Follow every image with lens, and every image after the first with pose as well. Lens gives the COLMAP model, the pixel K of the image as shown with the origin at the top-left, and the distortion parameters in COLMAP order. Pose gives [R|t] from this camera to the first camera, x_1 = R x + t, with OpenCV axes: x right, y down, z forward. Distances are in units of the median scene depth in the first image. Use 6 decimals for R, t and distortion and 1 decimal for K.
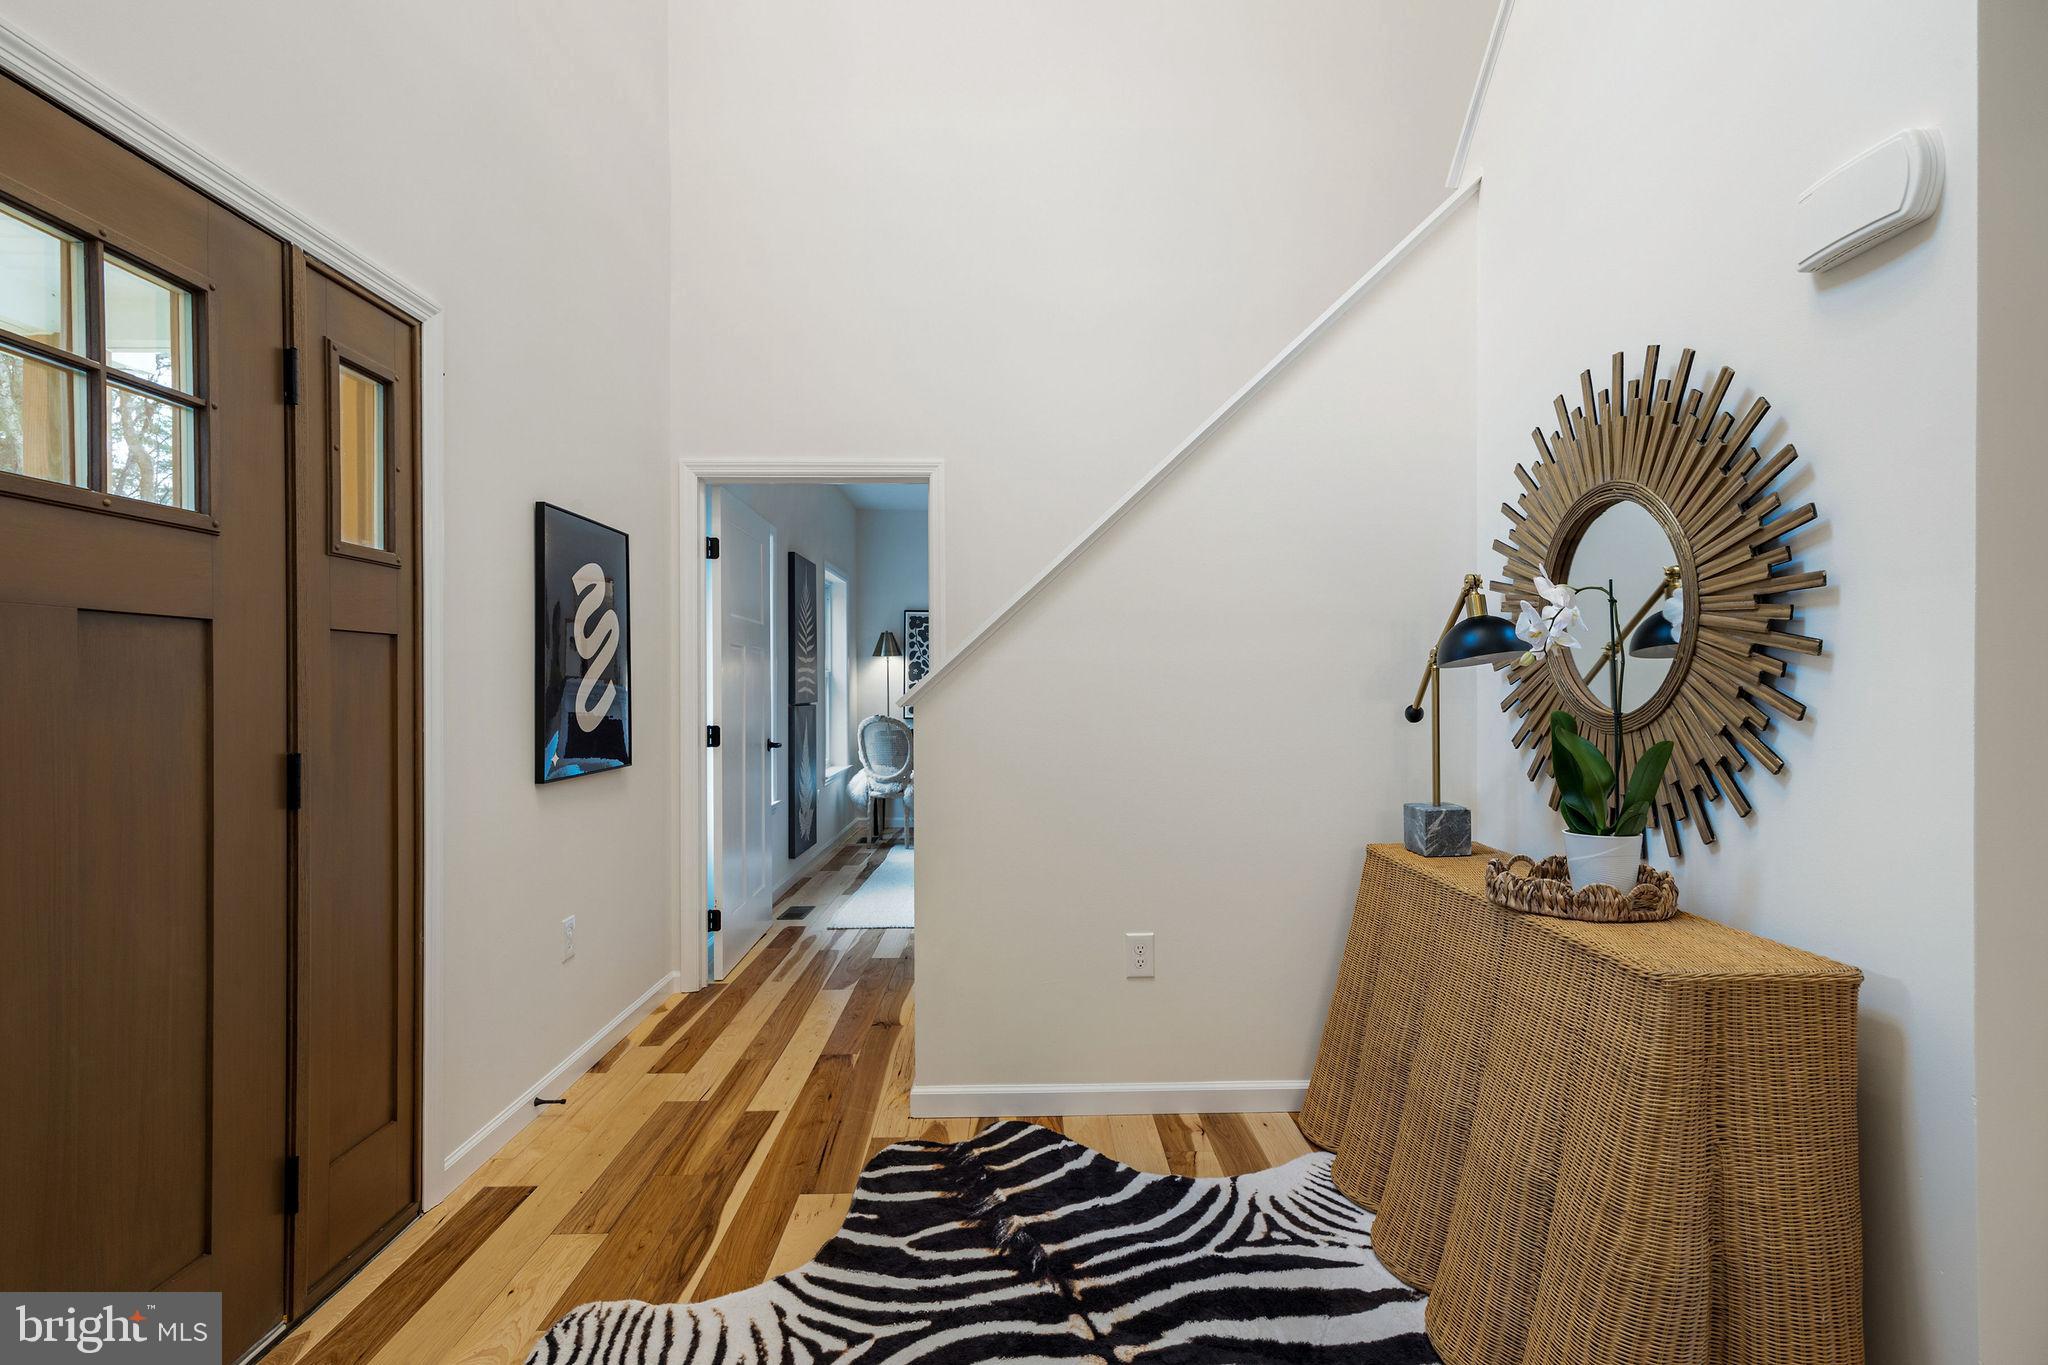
lens RADIAL K [[949.1, 0, 1053.7], [0, 949.1, 693.1], [0, 0, 1]] dist [0.002509, 0.000605]
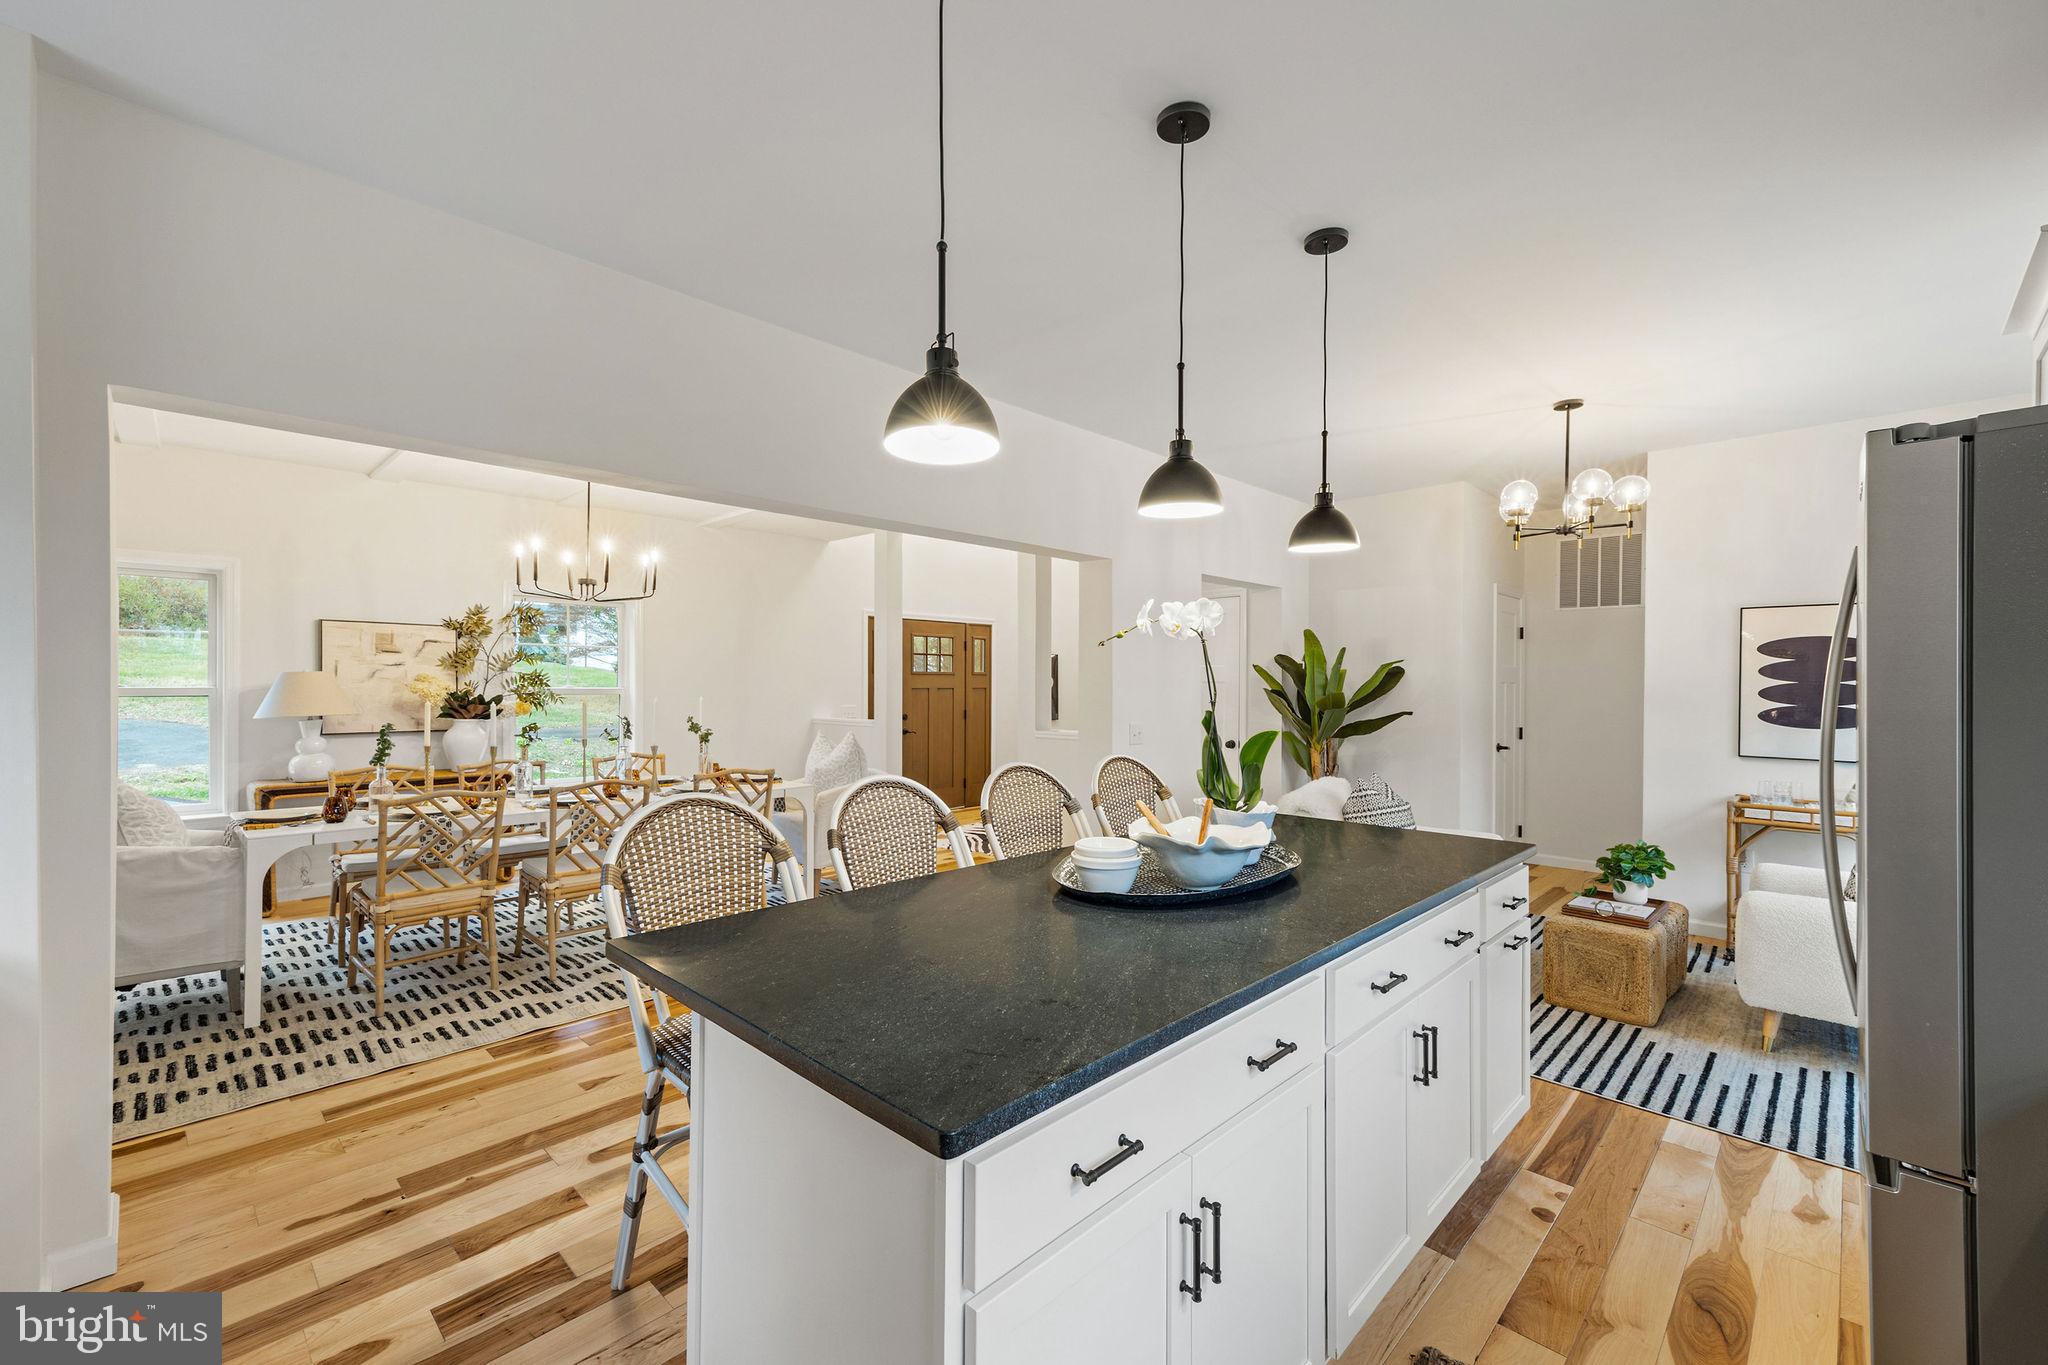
lens RADIAL K [[848.1, 0, 1007.6], [0, 848.1, 683.9], [0, 0, 1]] dist [0.028071, -0.000110]
pose [[0.682333, 0.005943, -0.731018, 2.235846], [-0.011740, 0.999927, -0.002829, -0.059200], [0.730947, 0.010512, 0.682353, -1.664196]]
